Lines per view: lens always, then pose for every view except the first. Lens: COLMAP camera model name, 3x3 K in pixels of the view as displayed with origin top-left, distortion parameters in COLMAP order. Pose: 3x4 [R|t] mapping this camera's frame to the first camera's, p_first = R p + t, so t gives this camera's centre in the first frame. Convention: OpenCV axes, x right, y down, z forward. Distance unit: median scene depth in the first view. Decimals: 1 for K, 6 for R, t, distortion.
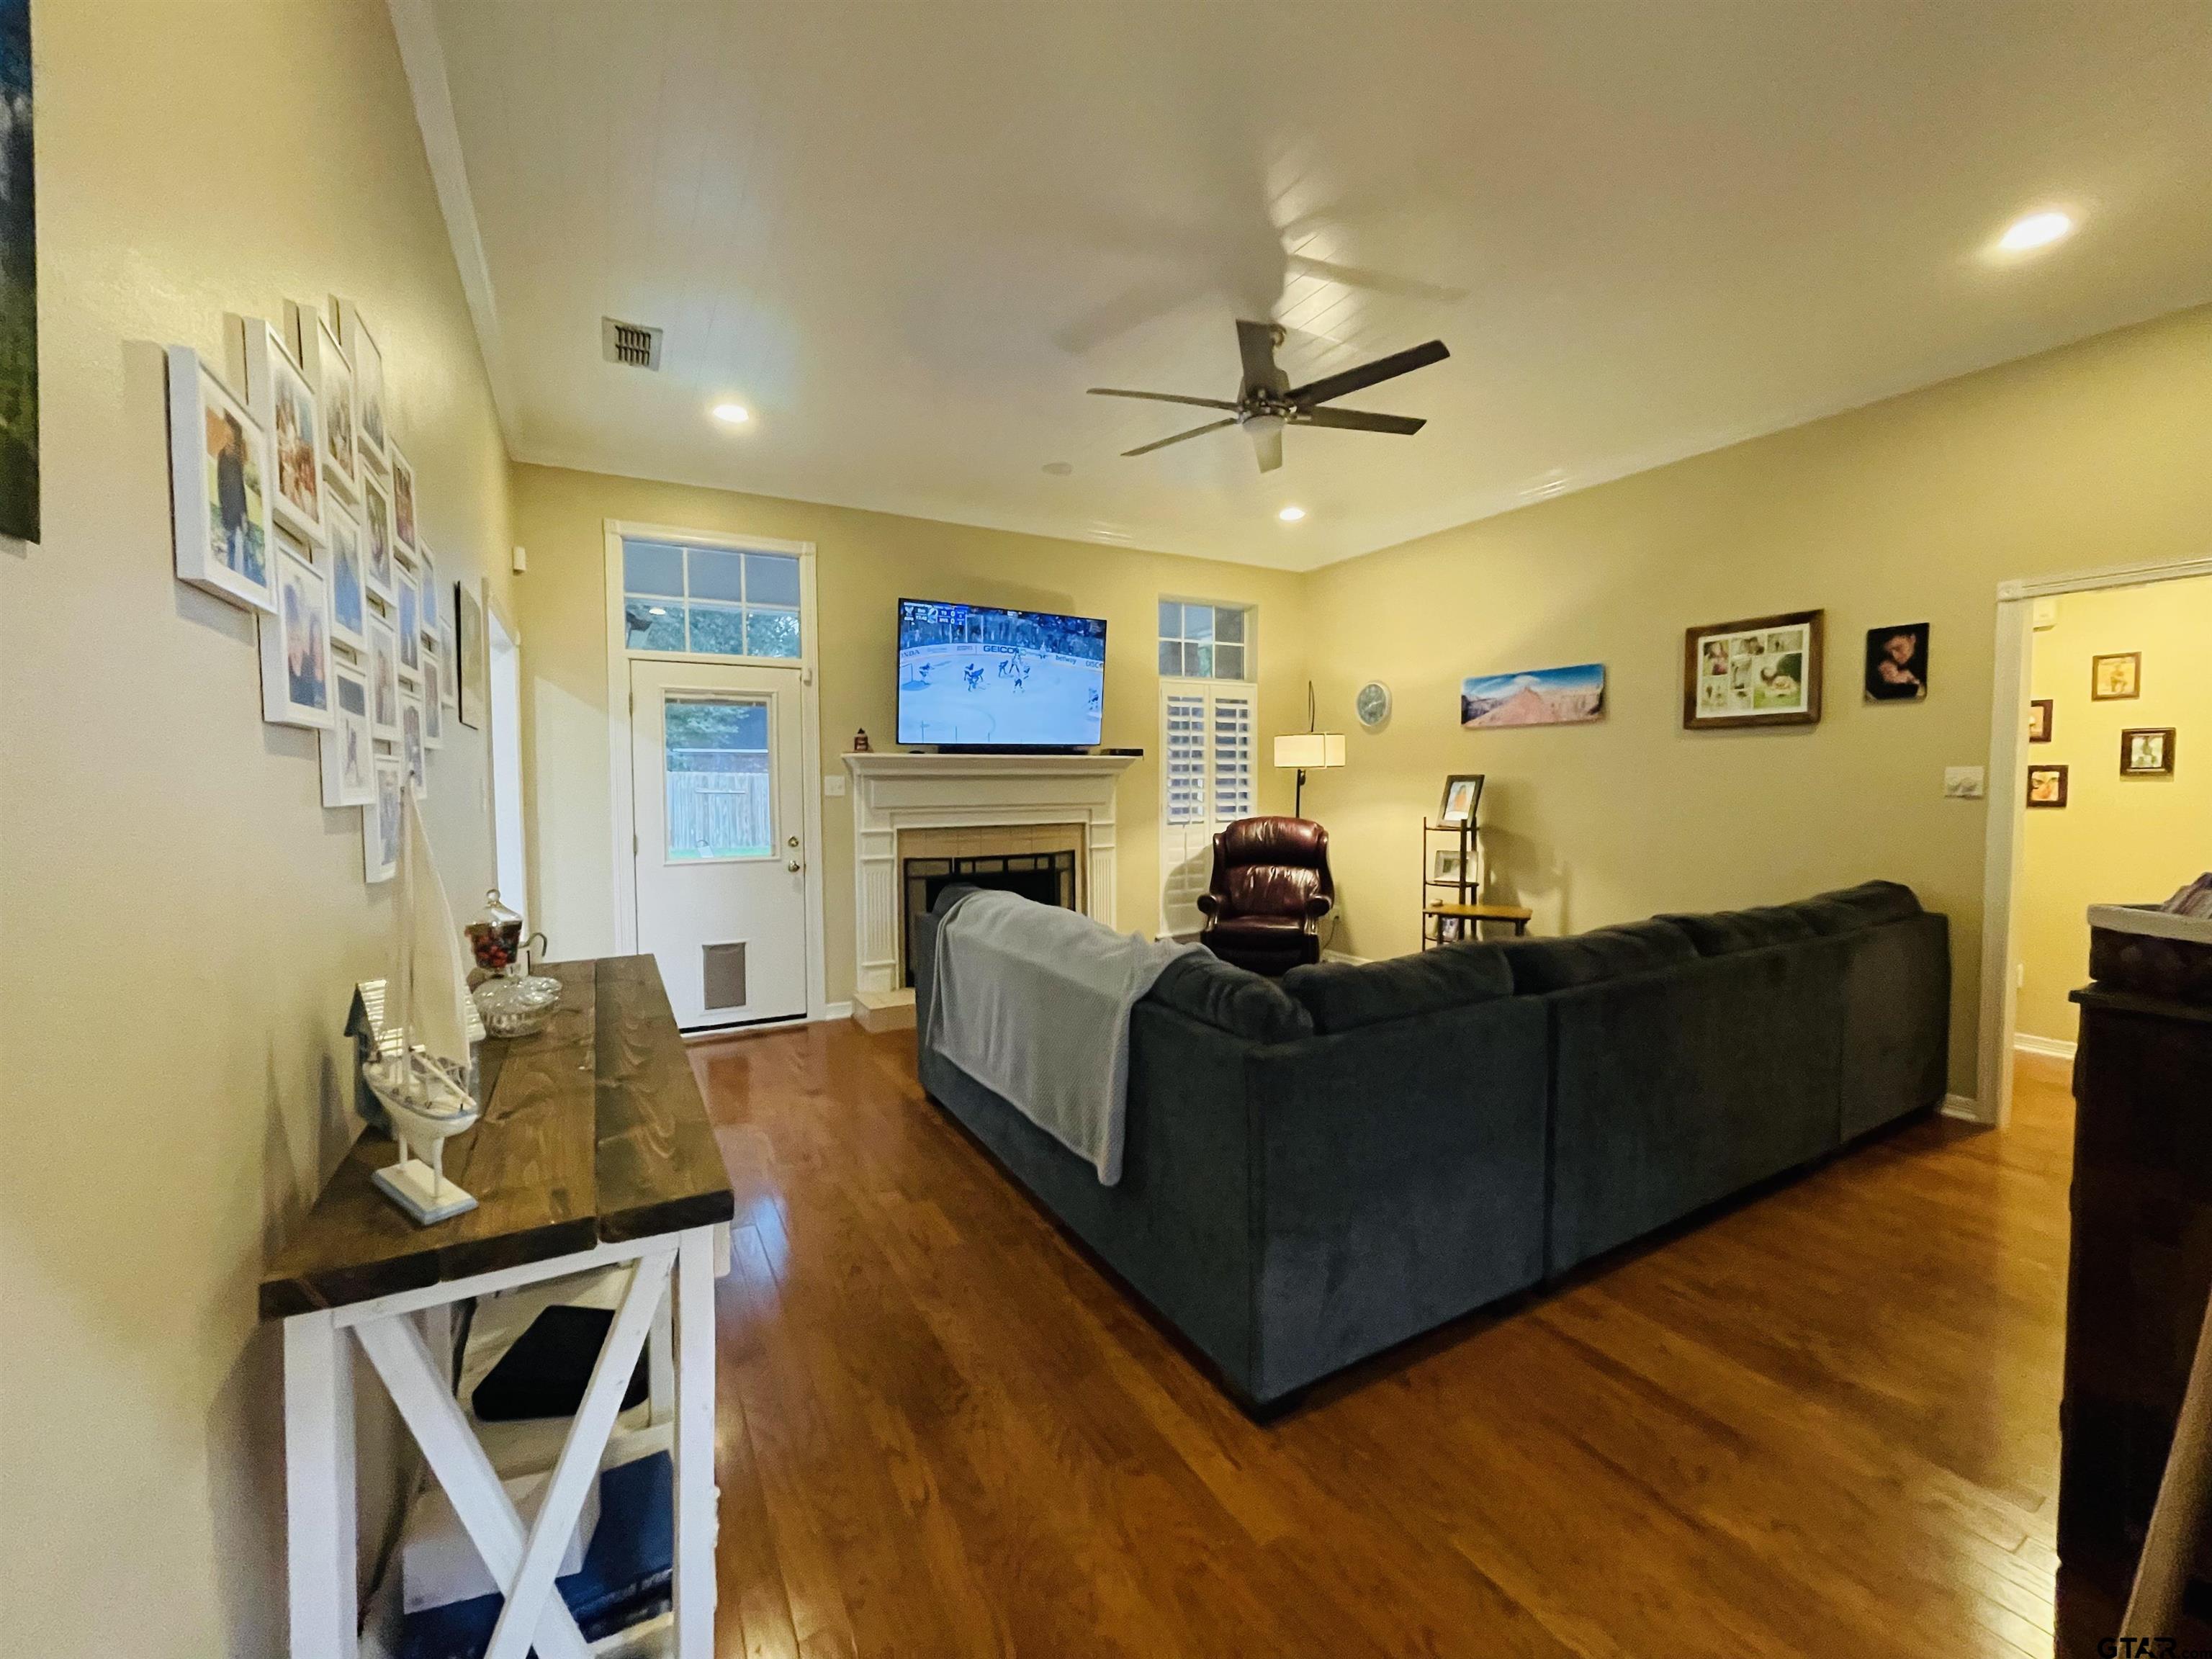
lens RADIAL K [[890.3, 0, 1099.4], [0, 890.3, 823.6], [0, 0, 1]] dist [0.011434, -0.008103]
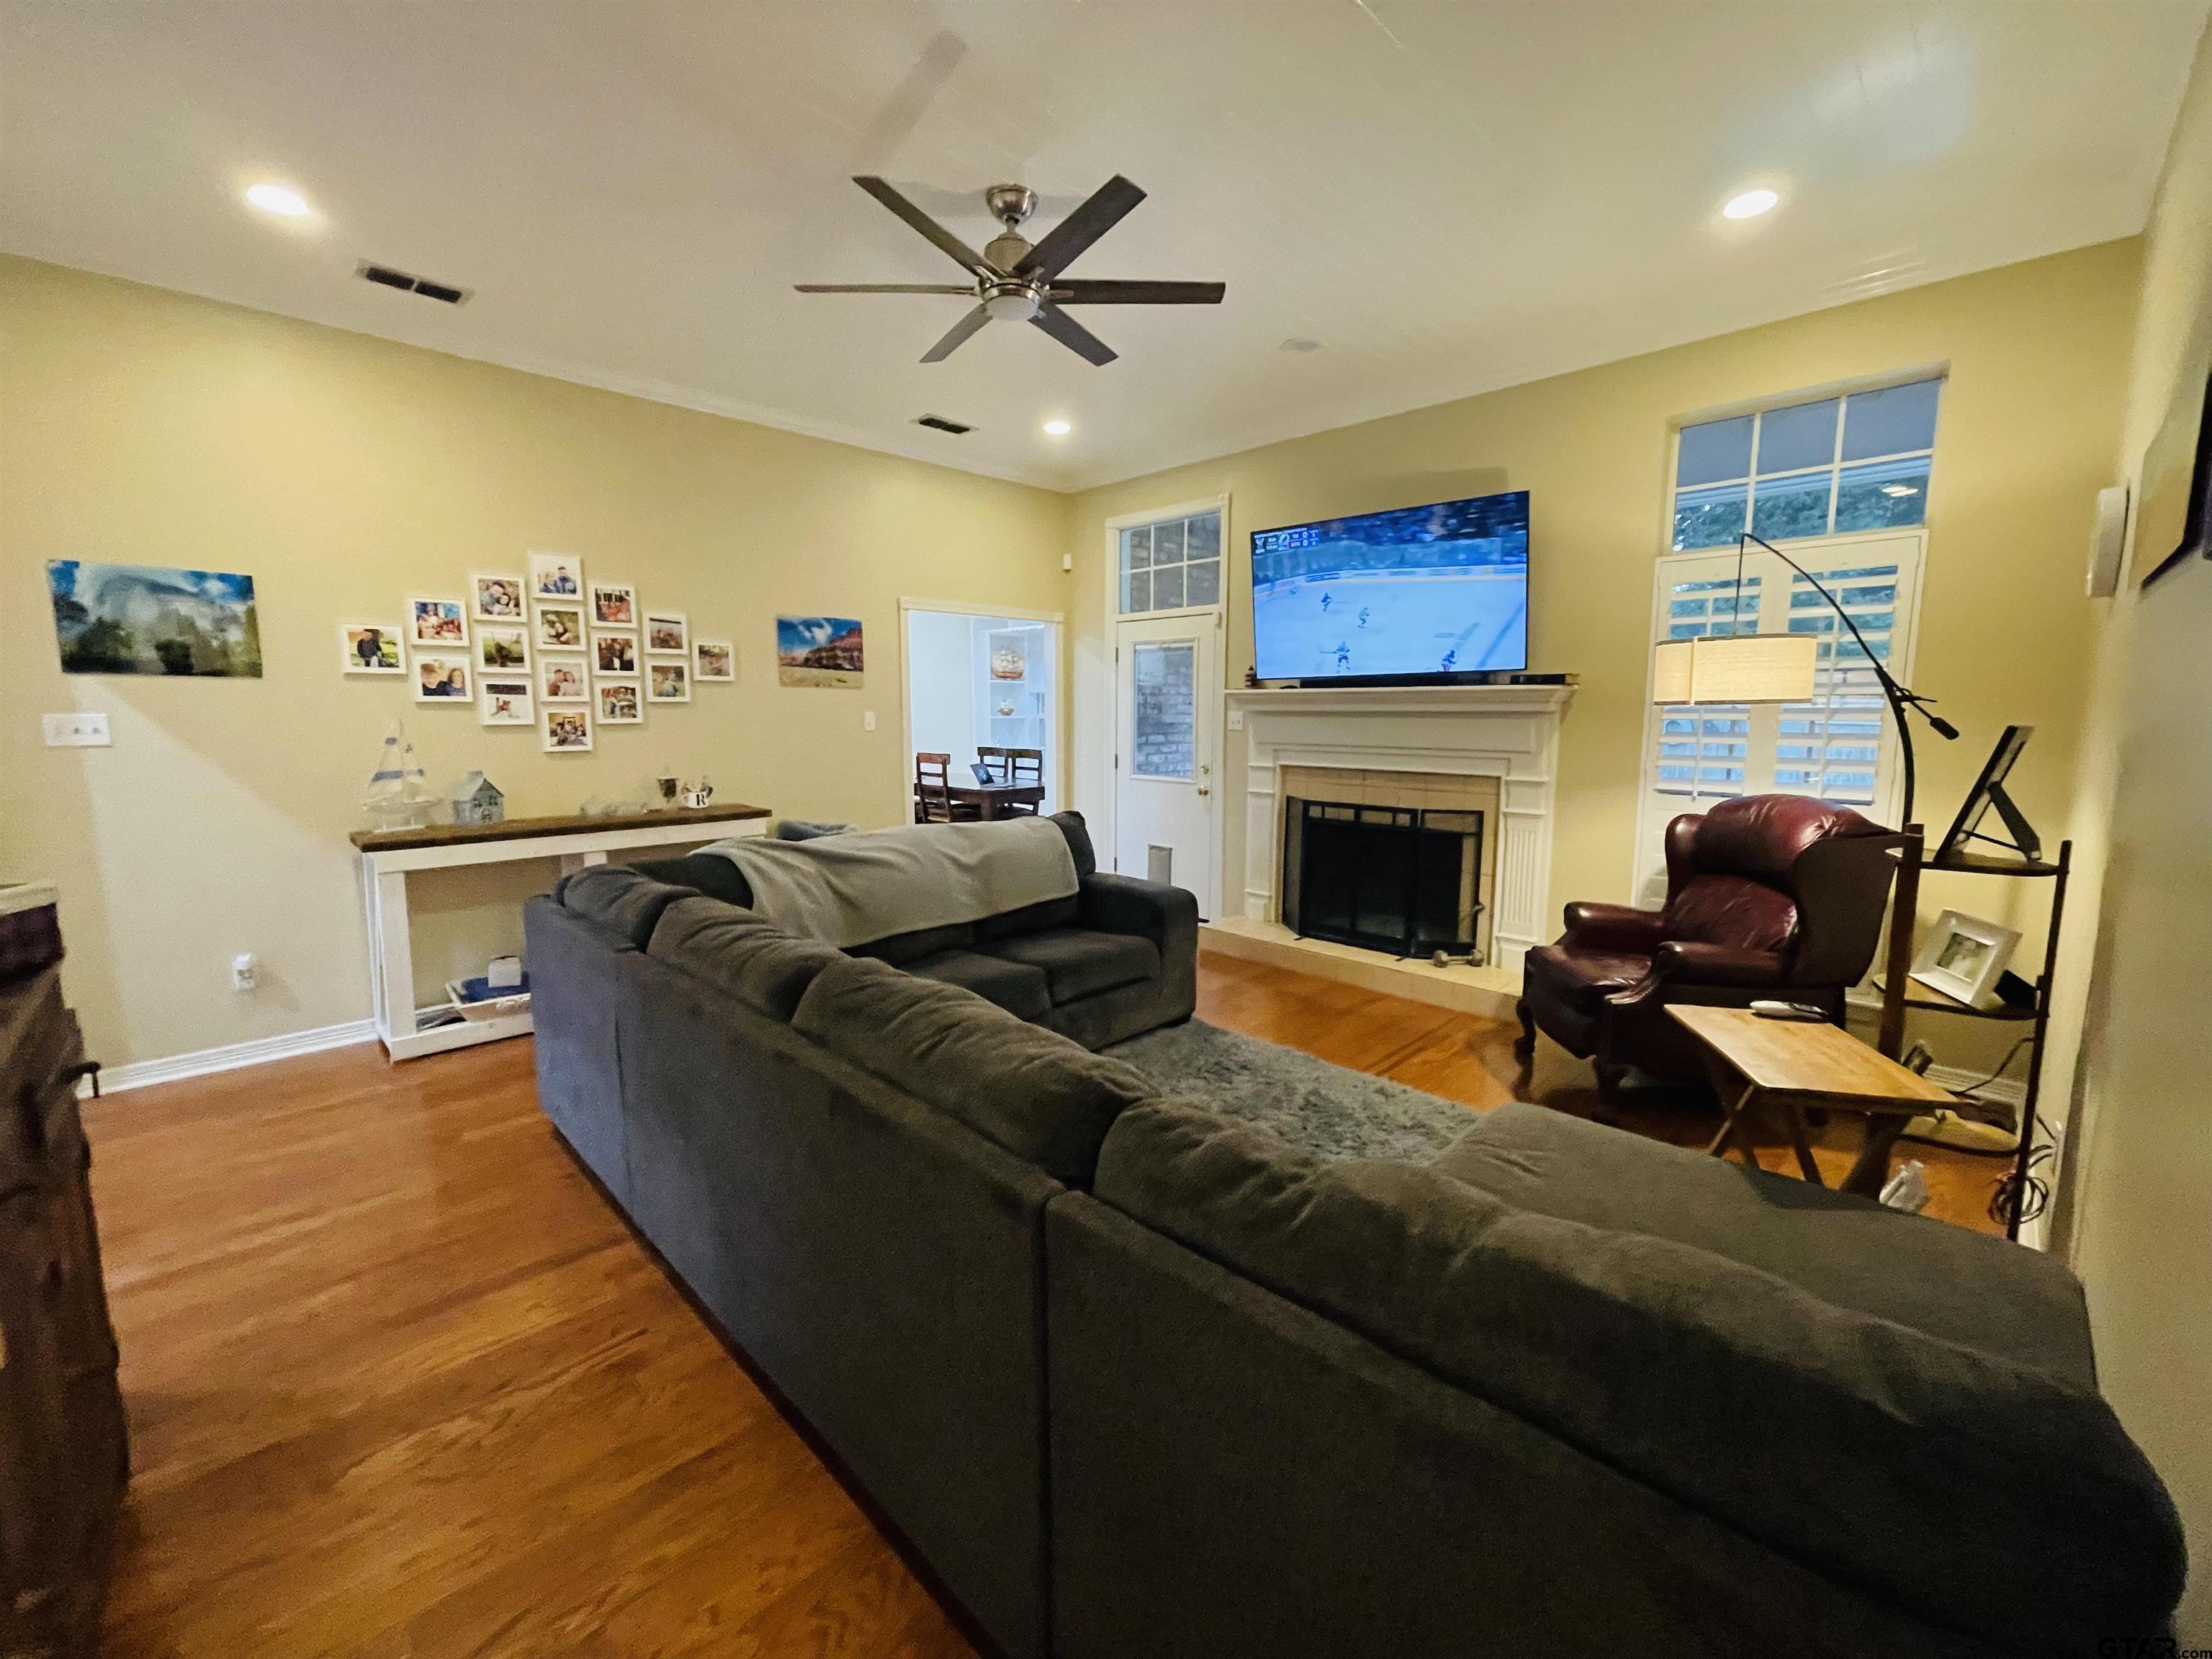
lens RADIAL K [[890.3, 0, 1099.4], [0, 890.3, 823.6], [0, 0, 1]] dist [0.011434, -0.008103]
pose [[0.276499, 0.131328, -0.951999, 0.697233], [-0.049122, 0.991255, 0.122476, -0.042437], [0.959758, 0.012899, 0.280532, 0.543714]]
